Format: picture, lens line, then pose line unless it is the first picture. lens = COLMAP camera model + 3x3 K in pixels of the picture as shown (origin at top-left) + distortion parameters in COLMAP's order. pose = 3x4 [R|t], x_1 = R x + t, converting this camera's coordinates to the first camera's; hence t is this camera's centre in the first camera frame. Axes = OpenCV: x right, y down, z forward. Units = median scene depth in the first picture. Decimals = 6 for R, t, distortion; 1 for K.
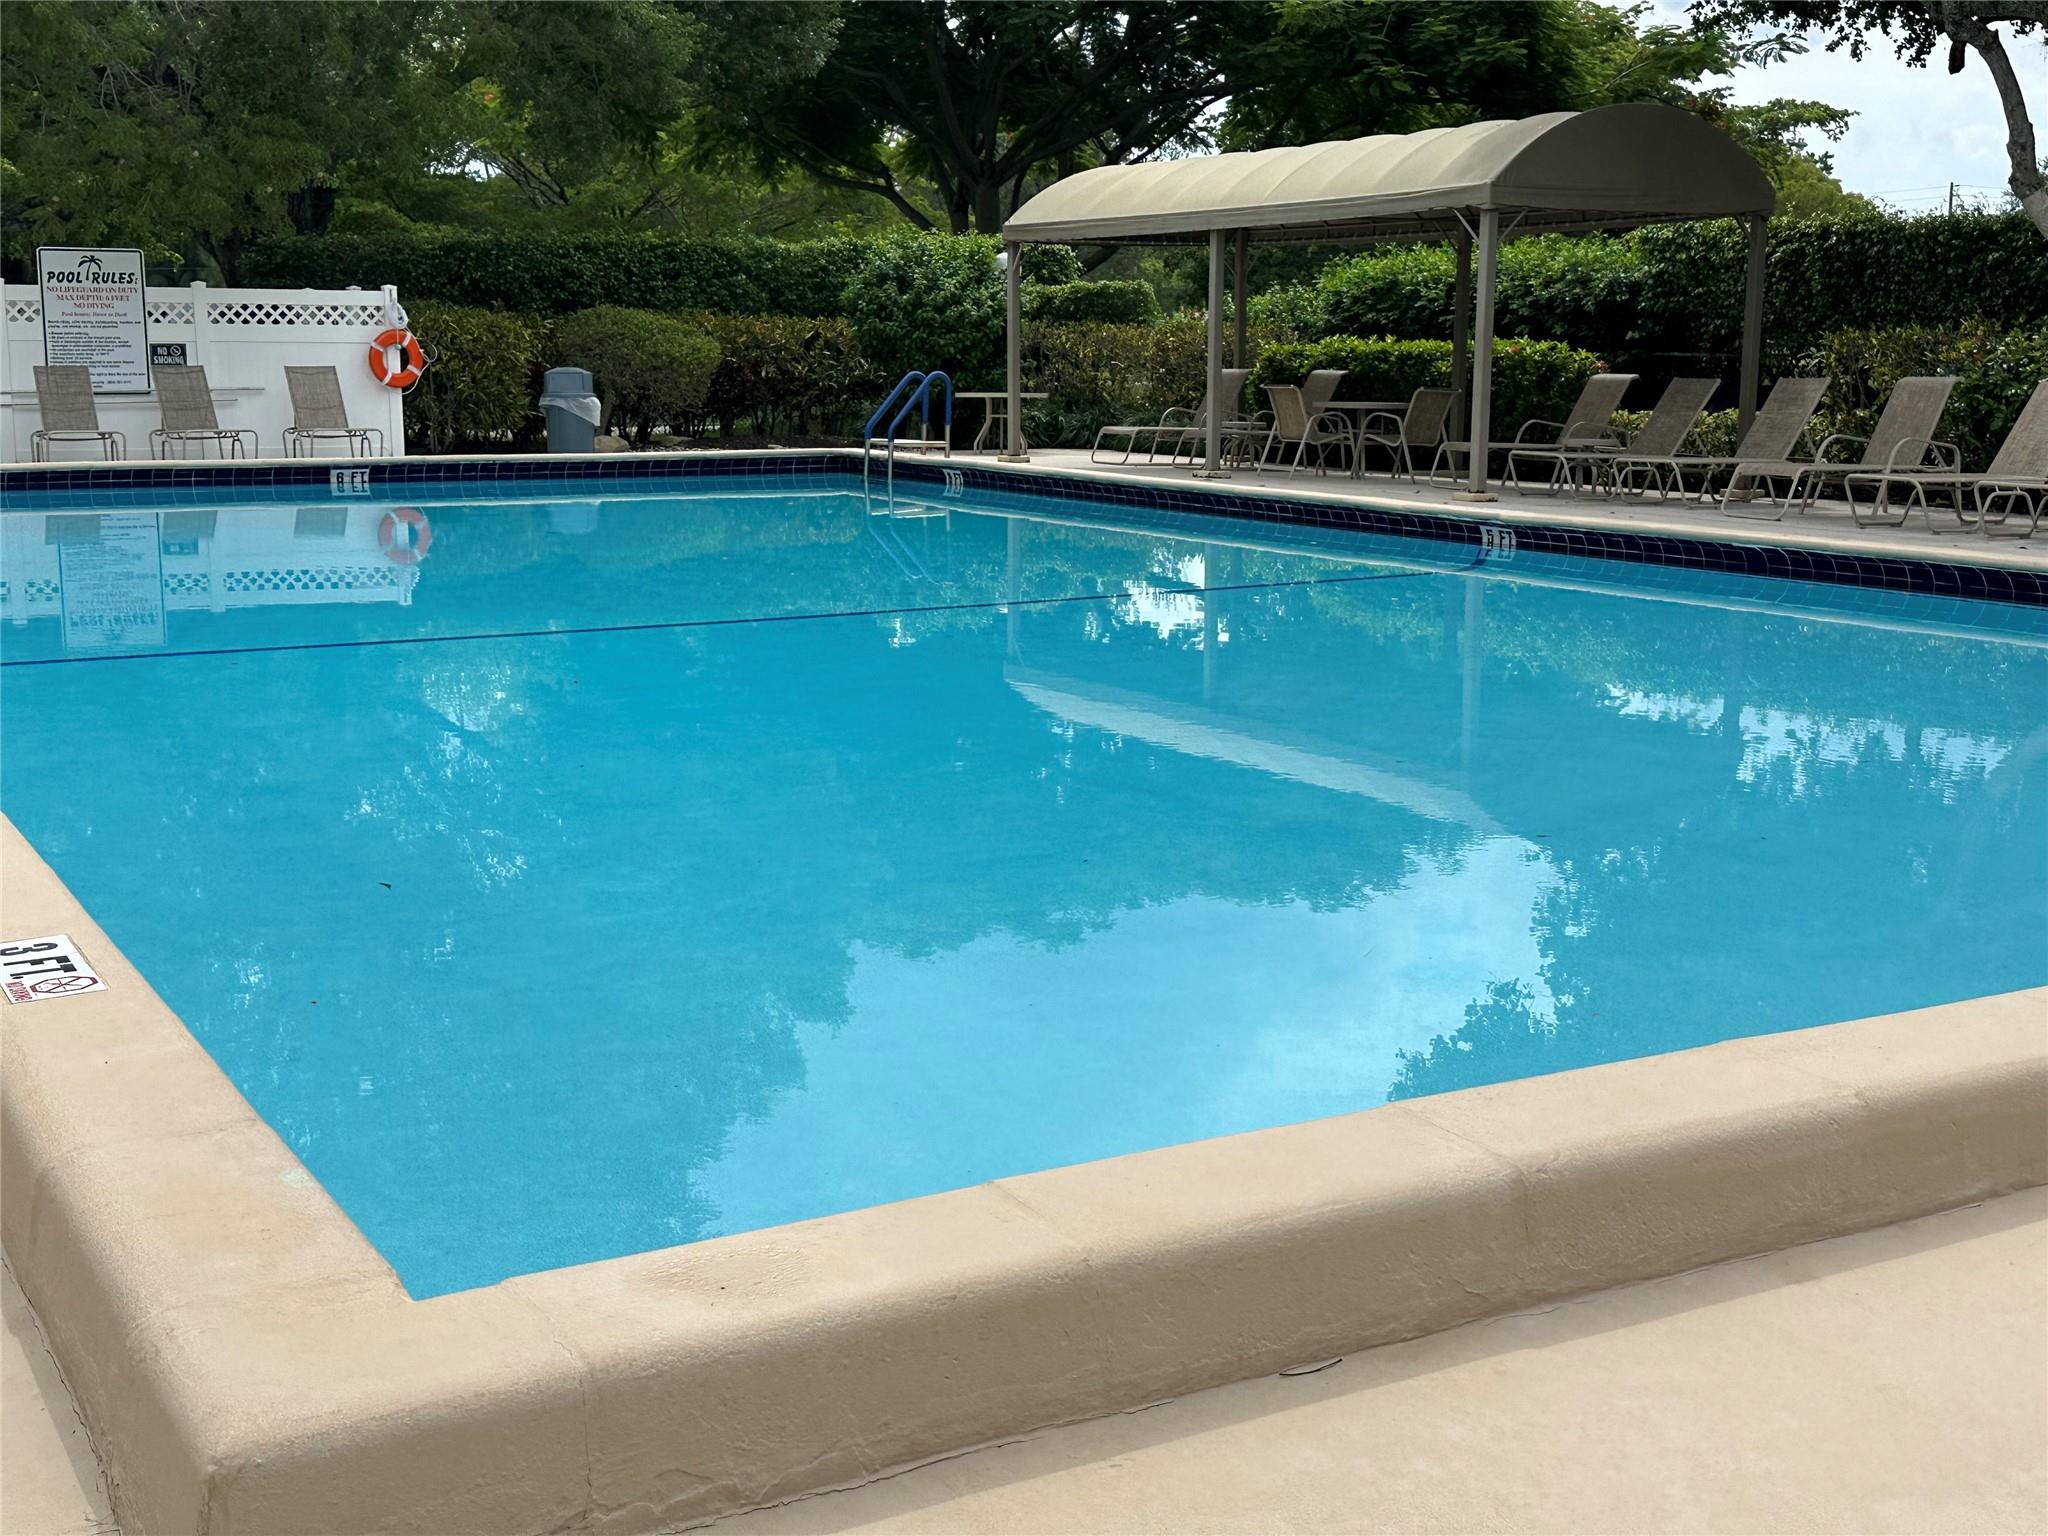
lens RADIAL K [[2481.0, 0, 1038.8], [0, 2481.0, 755.8], [0, 0, 1]] dist [0.114672, 0.000000]
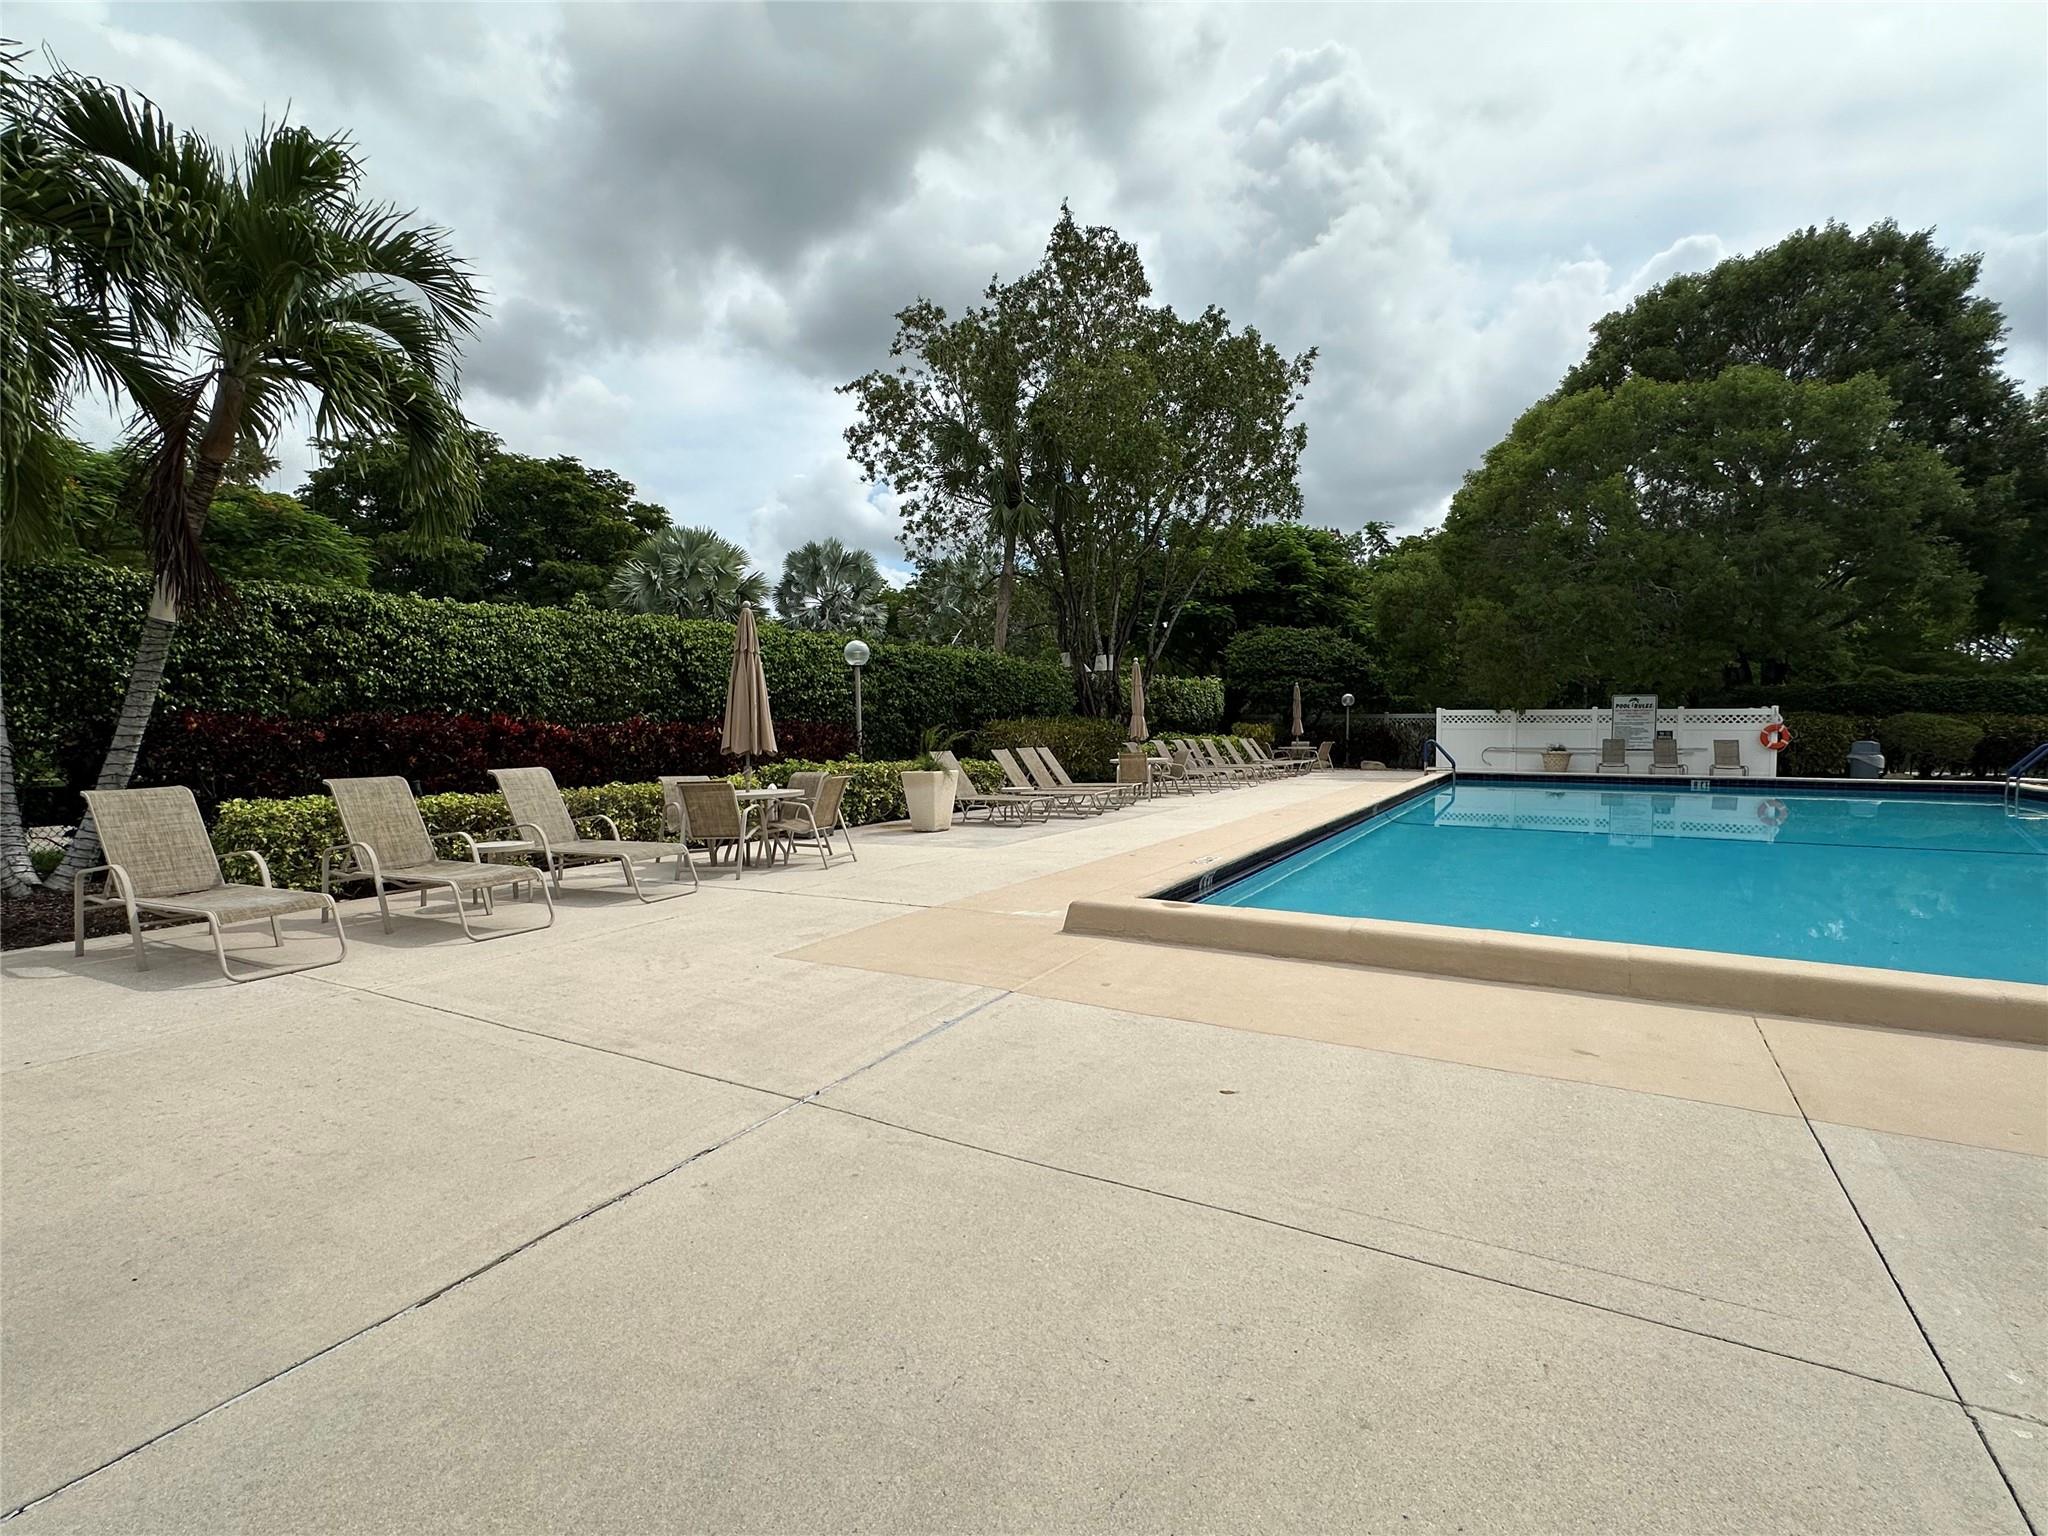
lens RADIAL K [[948.6, 0, 1016.3], [0, 948.6, 761.6], [0, 0, 1]] dist [-0.003766, -0.000447]
pose [[0.498668, 0.032776, -0.866173, 0.156493], [-0.144353, 0.988470, -0.045703, 0.005626], [0.854688, 0.147825, 0.497650, -0.030558]]
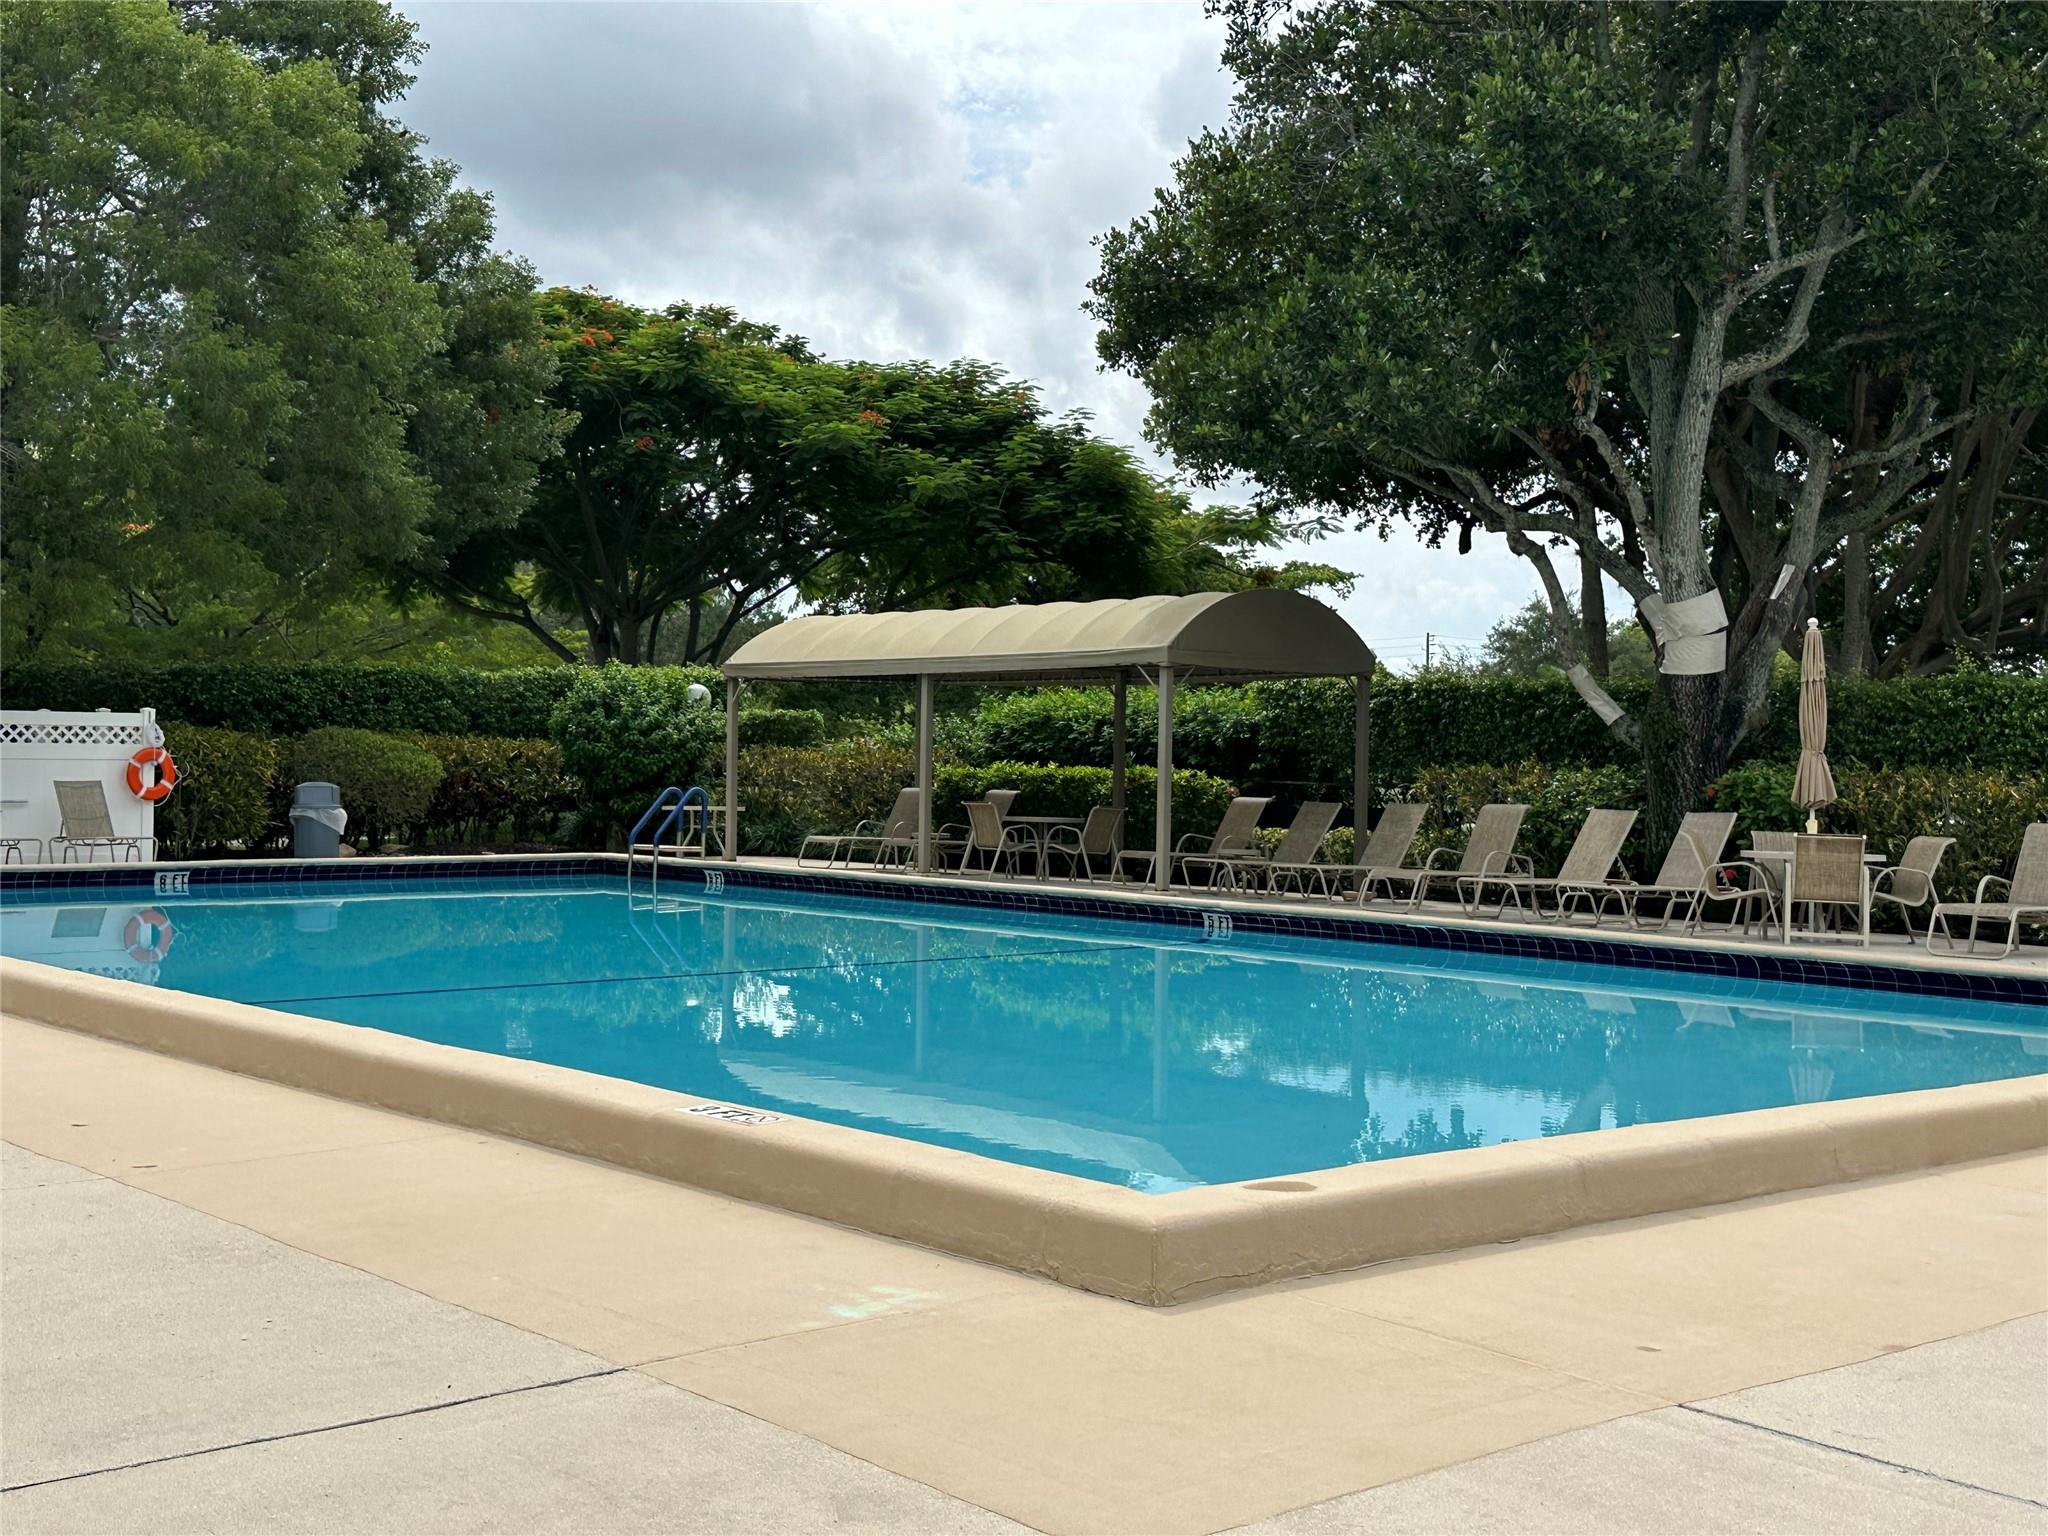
lens RADIAL K [[2481.0, 0, 1015.1], [0, 2481.0, 766.7], [0, 0, 1]] dist [0.114672, 0.000000]
pose [[0.983843, 0.011565, 0.178662, -0.084553], [0.017428, 0.986986, -0.159859, 0.020611], [-0.178186, 0.160390, 0.970837, -0.133564]]
